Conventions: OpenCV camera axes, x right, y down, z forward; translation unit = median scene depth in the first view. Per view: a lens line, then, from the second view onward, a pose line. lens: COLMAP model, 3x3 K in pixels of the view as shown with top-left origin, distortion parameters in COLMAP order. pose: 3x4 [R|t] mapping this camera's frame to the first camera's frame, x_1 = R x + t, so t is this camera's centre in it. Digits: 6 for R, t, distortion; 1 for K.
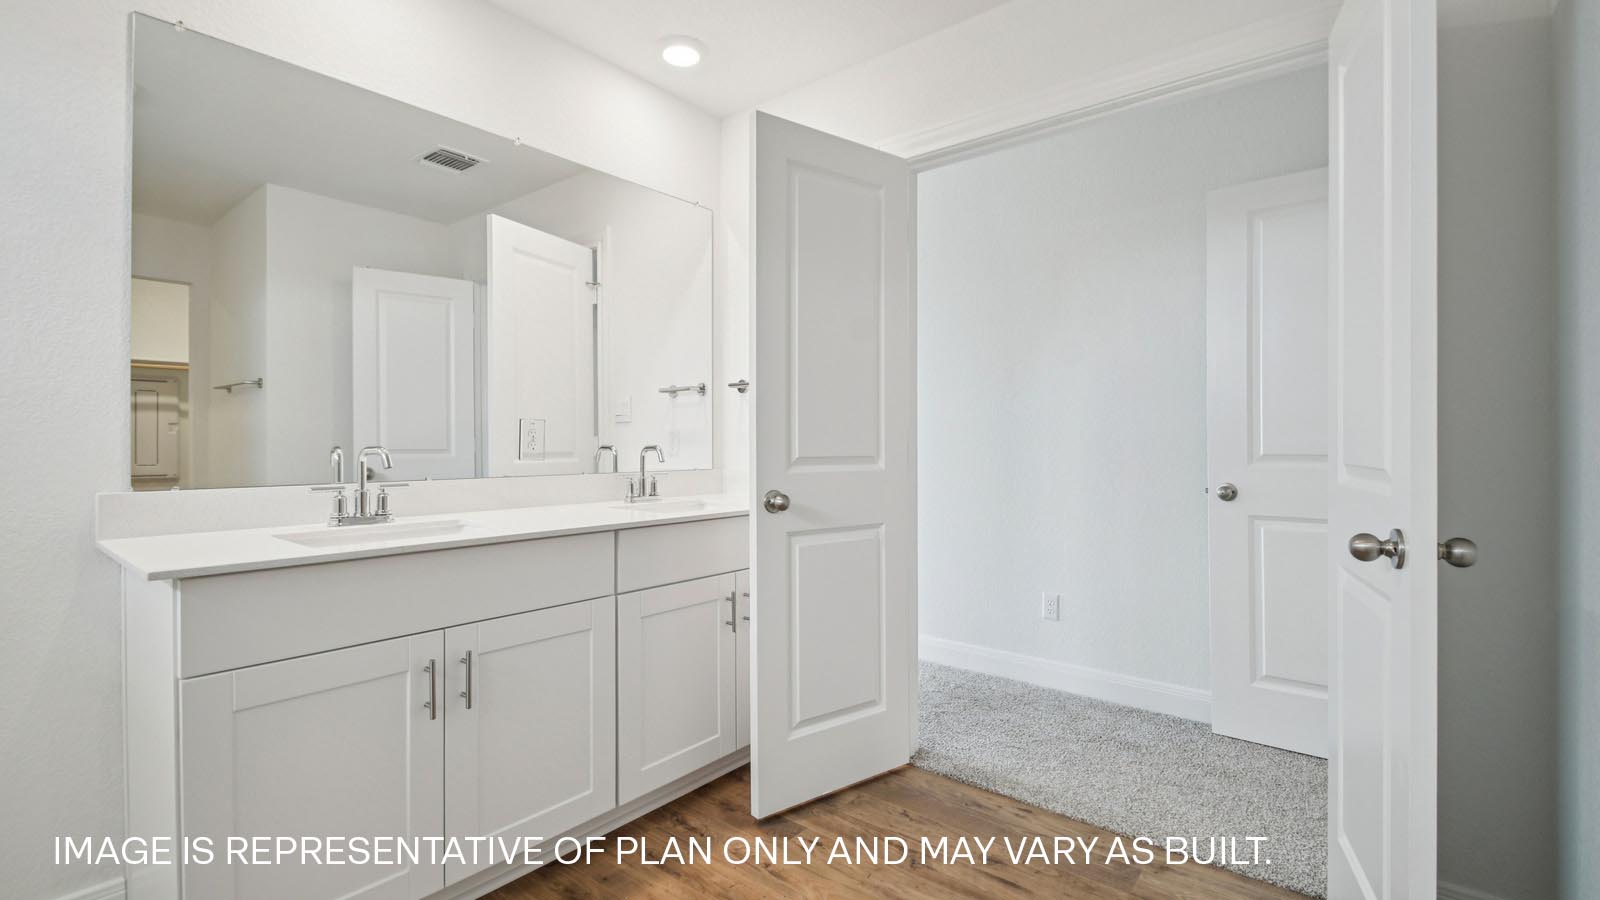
lens RADIAL K [[731.9, 0, 795.8], [0, 731.9, 443.5], [0, 0, 1]] dist [-0.020445, -0.000282]
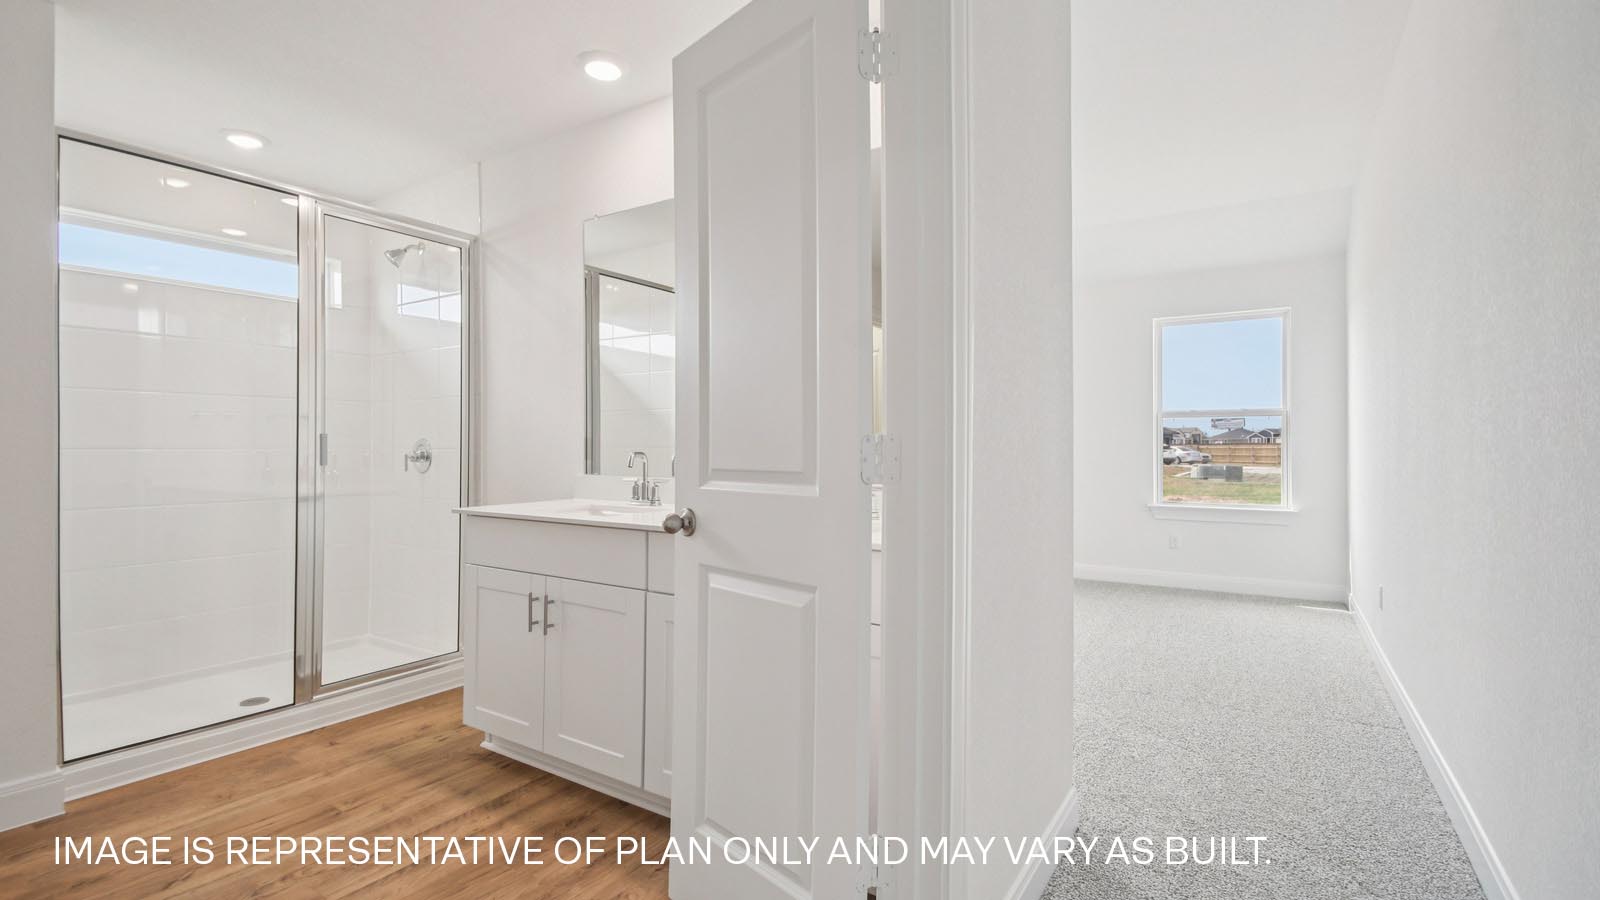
lens RADIAL K [[731.9, 0, 790.7], [0, 731.9, 448.8], [0, 0, 1]] dist [-0.020445, -0.000282]
pose [[0.105171, 0.004973, -0.994442, 0.842659], [-0.005032, 0.999977, 0.004468, -0.006457], [0.994441, 0.004534, 0.105194, 1.095879]]
